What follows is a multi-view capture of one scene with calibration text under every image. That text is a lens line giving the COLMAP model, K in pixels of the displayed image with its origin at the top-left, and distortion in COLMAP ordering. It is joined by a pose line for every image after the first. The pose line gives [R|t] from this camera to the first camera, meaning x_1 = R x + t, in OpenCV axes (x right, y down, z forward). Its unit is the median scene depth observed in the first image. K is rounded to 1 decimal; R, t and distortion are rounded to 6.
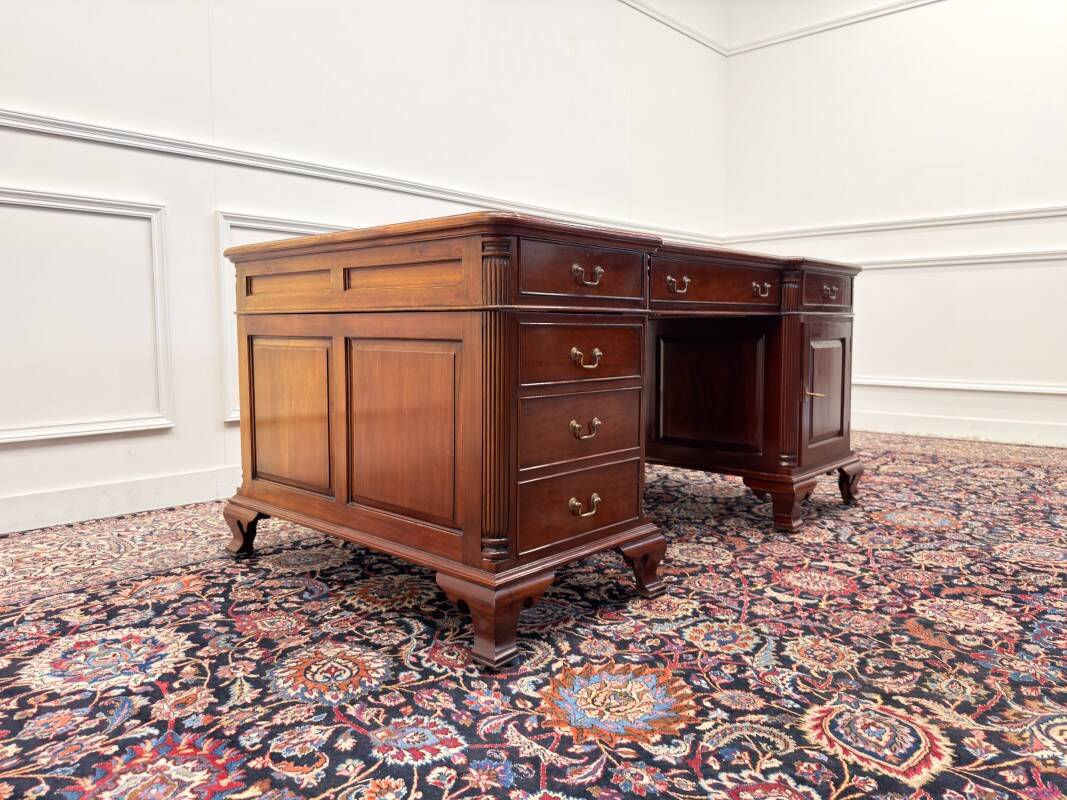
lens RADIAL K [[756.5, 0, 525.7], [0, 756.5, 378.4], [0, 0, 1]] dist [0.019695, -0.035403]
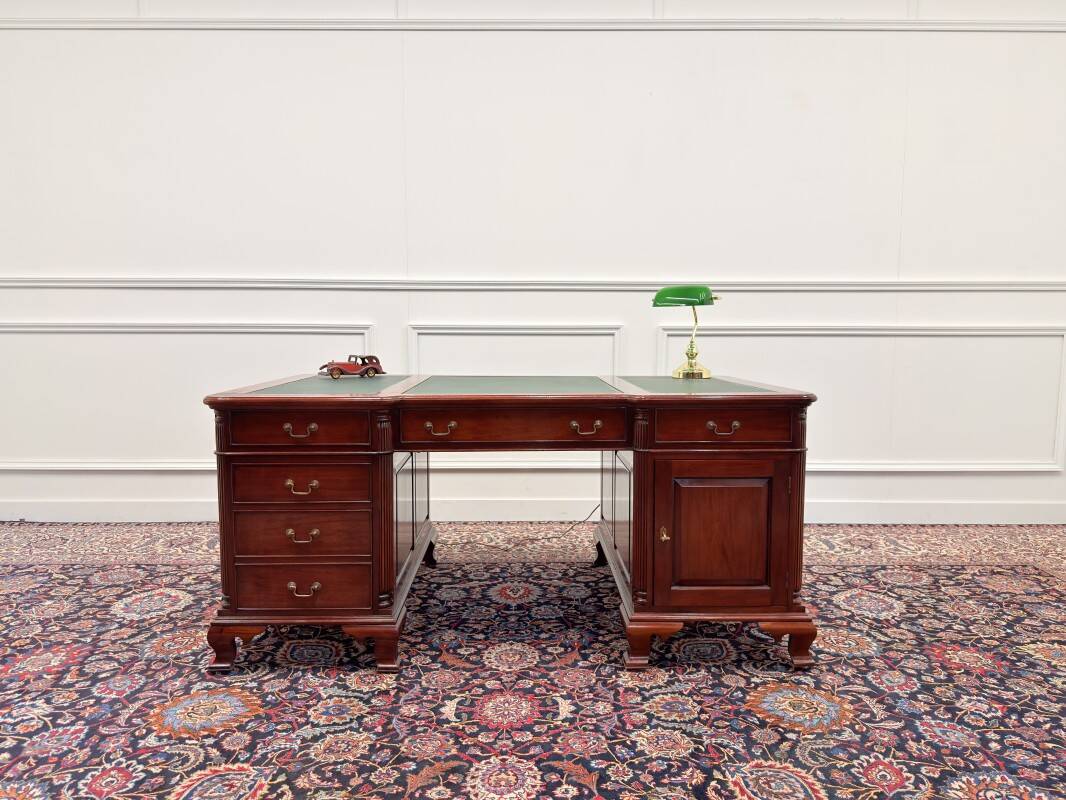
lens RADIAL K [[755.8, 0, 532.3], [0, 755.8, 398.7], [0, 0, 1]] dist [0.019695, -0.035403]
pose [[0.696136, 0.071924, -0.714298, 1.407656], [-0.050269, 0.997410, 0.051440, -0.292489], [0.716148, 0.000098, 0.697949, 0.313070]]
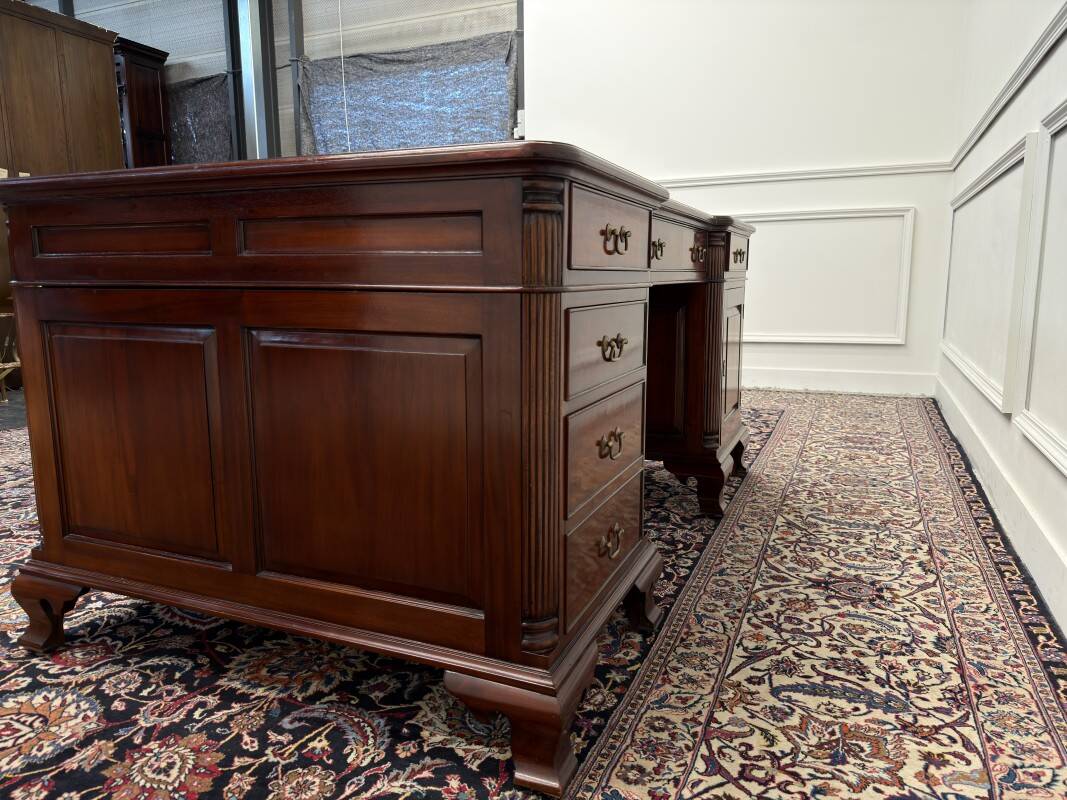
lens RADIAL K [[756.5, 0, 542.3], [0, 756.5, 404.1], [0, 0, 1]] dist [0.019695, -0.035403]
pose [[-0.935250, 0.065113, -0.347947, 0.486336], [-0.016259, 0.973998, 0.225972, -0.213865], [0.353613, 0.216997, -0.909874, 2.713523]]
